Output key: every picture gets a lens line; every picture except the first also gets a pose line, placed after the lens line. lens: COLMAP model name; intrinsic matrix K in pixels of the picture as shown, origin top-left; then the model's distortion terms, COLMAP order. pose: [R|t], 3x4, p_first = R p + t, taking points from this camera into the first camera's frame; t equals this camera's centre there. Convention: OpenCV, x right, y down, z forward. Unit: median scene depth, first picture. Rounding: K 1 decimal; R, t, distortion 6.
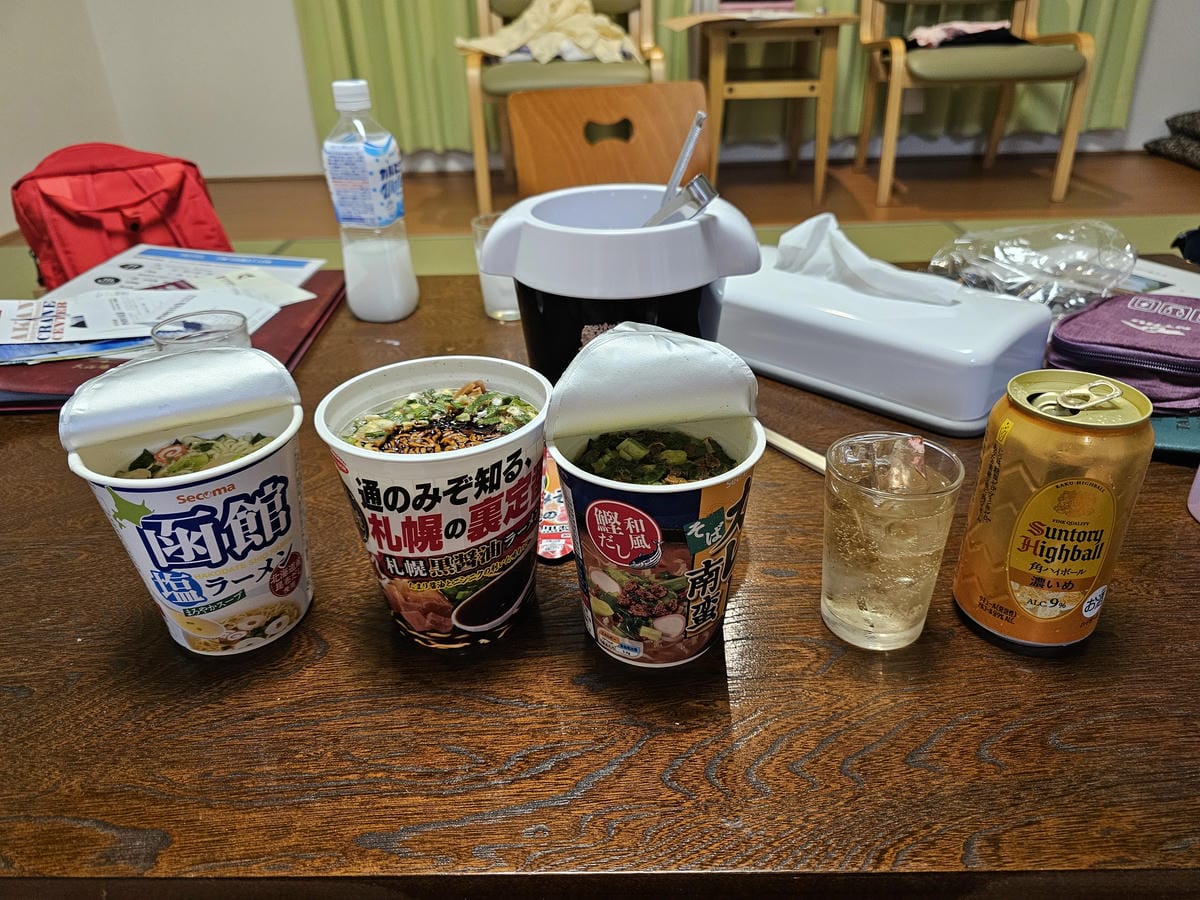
lens RADIAL K [[804.2, 0, 600.0], [0, 804.2, 450.0], [0, 0, 1]] dist [0.017086, -0.021787]
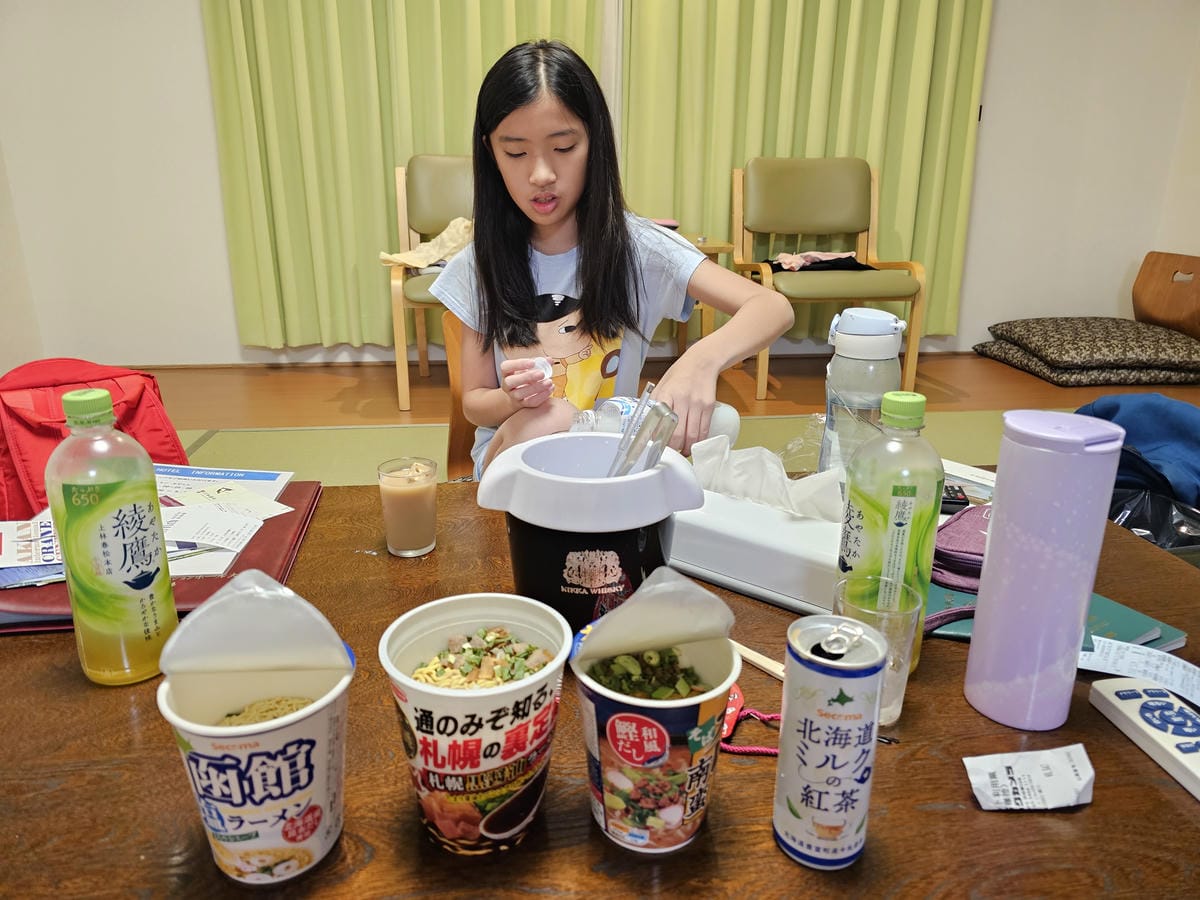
lens RADIAL K [[831.0, 0, 558.7], [0, 831.0, 451.1], [0, 0, 1]] dist [0.031637, -0.029397]
pose [[0.993155, -0.004492, 0.116716, -0.199225], [0.025393, 0.983663, -0.178217, -0.090621], [-0.114008, 0.179961, 0.977045, -0.280237]]
